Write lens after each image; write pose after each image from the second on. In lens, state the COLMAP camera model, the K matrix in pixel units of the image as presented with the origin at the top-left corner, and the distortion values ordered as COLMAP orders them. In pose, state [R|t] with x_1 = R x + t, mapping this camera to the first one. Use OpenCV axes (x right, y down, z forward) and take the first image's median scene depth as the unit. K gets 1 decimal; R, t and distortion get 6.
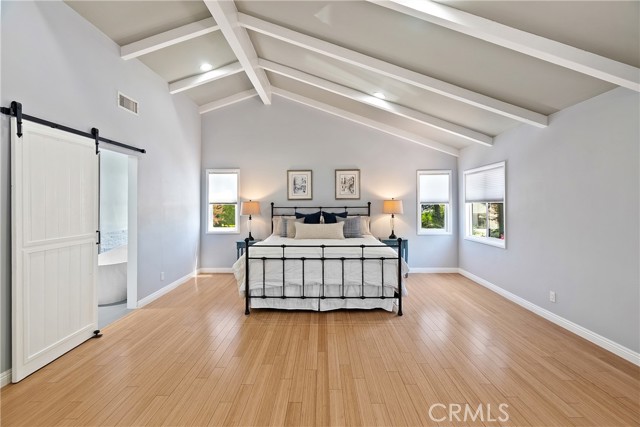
lens RADIAL K [[294.8, 0, 319.9], [0, 294.8, 200.2], [0, 0, 1]] dist [-0.003464, 0.000309]
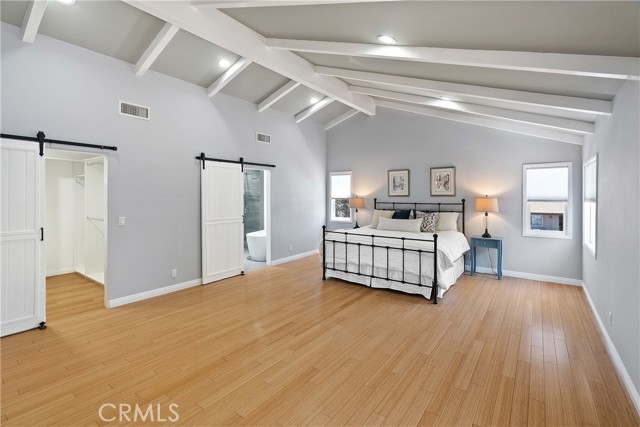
lens RADIAL K [[294.8, 0, 319.9], [0, 294.8, 200.2], [0, 0, 1]] dist [-0.003464, 0.000309]
pose [[0.811942, 0.013724, -0.583576, 0.515706], [0.004363, 0.999553, 0.029577, -0.031281], [0.583721, -0.026561, 0.811519, -0.132786]]
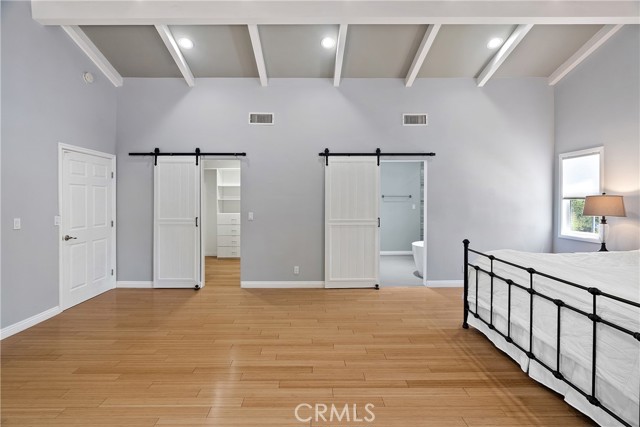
lens RADIAL K [[294.3, 0, 314.9], [0, 294.3, 205.3], [0, 0, 1]] dist [-0.001655, 0.000111]
pose [[0.023851, 0.029577, -0.999278, 0.556837], [0.016850, 0.999408, 0.029983, -0.006596], [0.999574, -0.017552, 0.023338, 0.509218]]
